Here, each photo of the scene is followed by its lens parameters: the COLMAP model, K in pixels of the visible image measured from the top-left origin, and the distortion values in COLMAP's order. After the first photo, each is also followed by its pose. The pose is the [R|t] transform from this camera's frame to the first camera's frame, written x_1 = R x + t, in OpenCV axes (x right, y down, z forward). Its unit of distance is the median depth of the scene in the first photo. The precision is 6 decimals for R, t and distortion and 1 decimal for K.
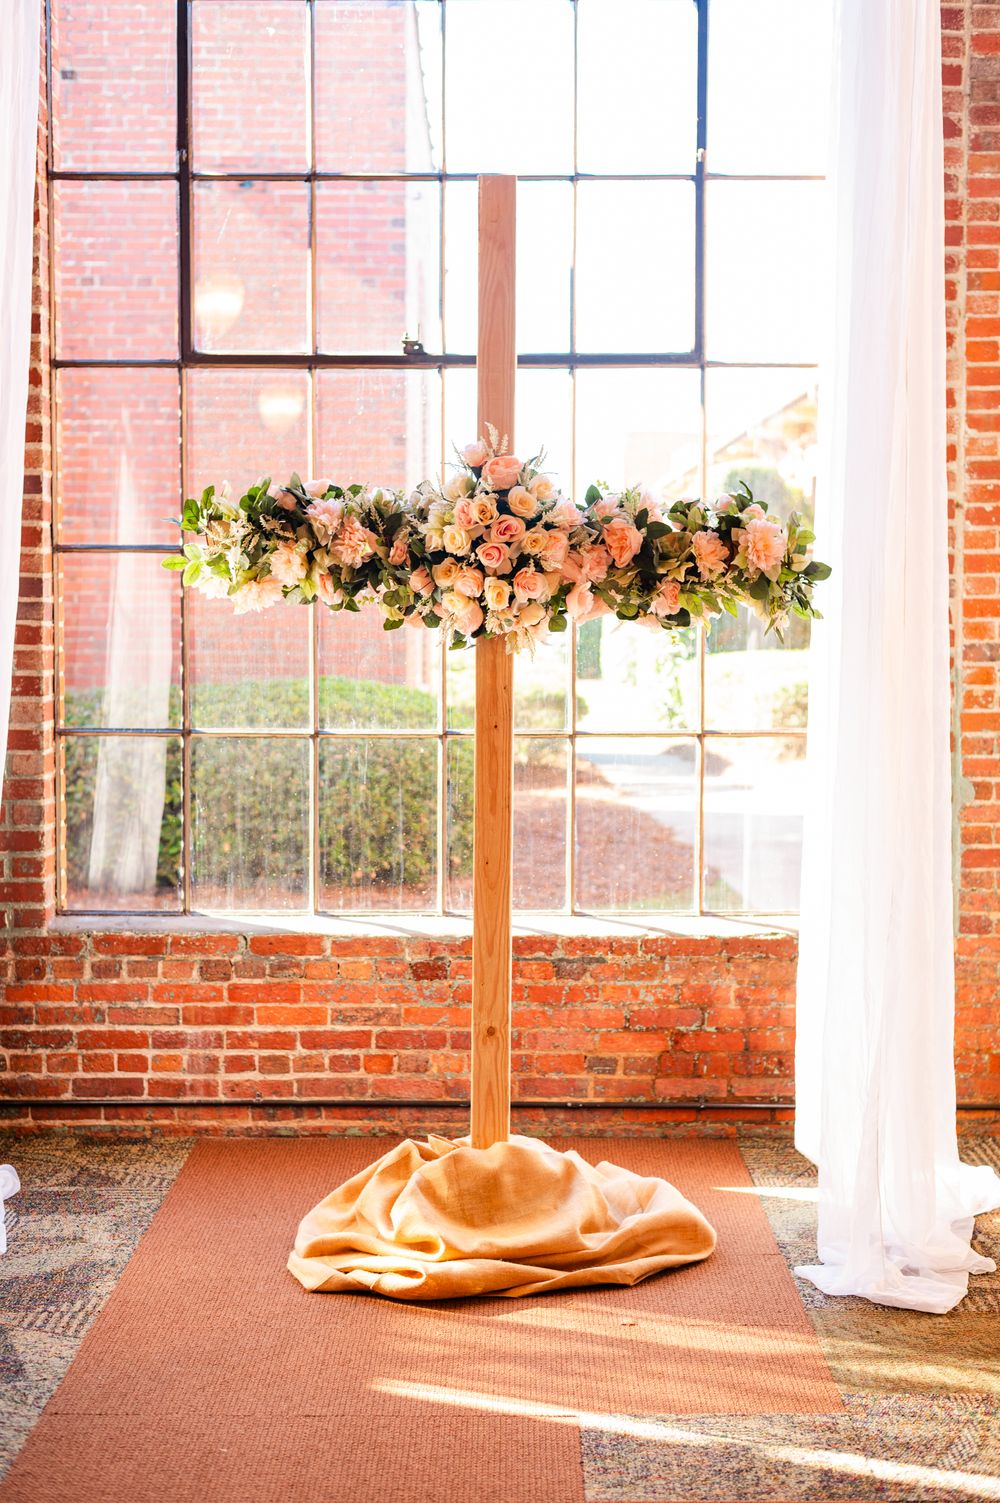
lens RADIAL K [[2130.9, 0, 501.7], [0, 2130.9, 757.1], [0, 0, 1]] dist [0.028018, 0.000000]
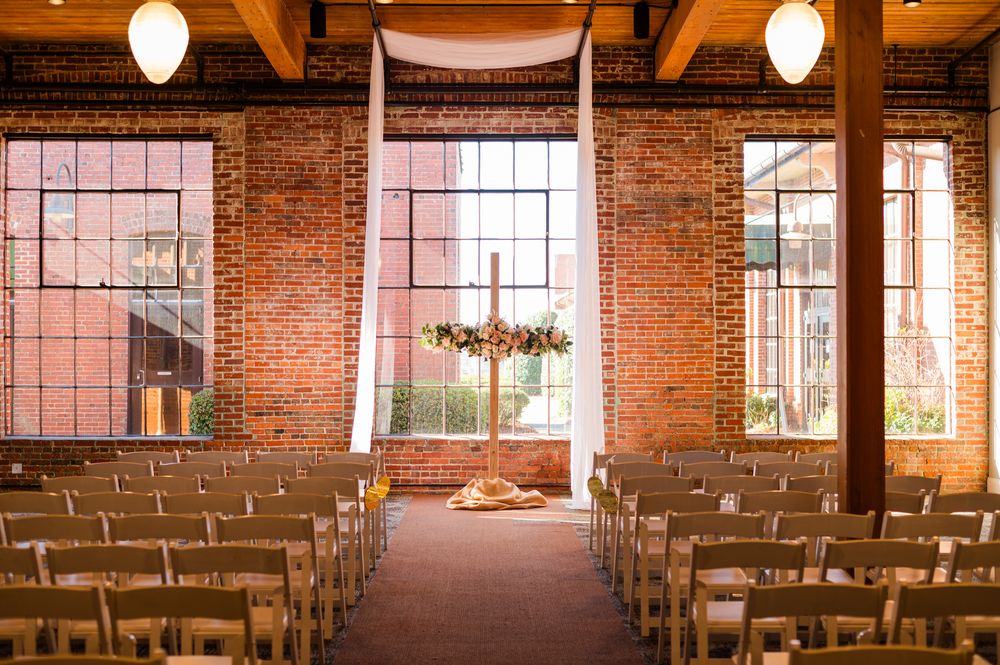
lens RADIAL K [[1417.8, 0, 500.1], [0, 1417.8, 333.9], [0, 0, 1]] dist [0.028018, 0.000000]
pose [[0.999930, -0.001291, 0.011801, -0.021265], [0.002312, 0.996213, -0.086915, 0.117160], [-0.011644, 0.086936, 0.996146, -1.523871]]
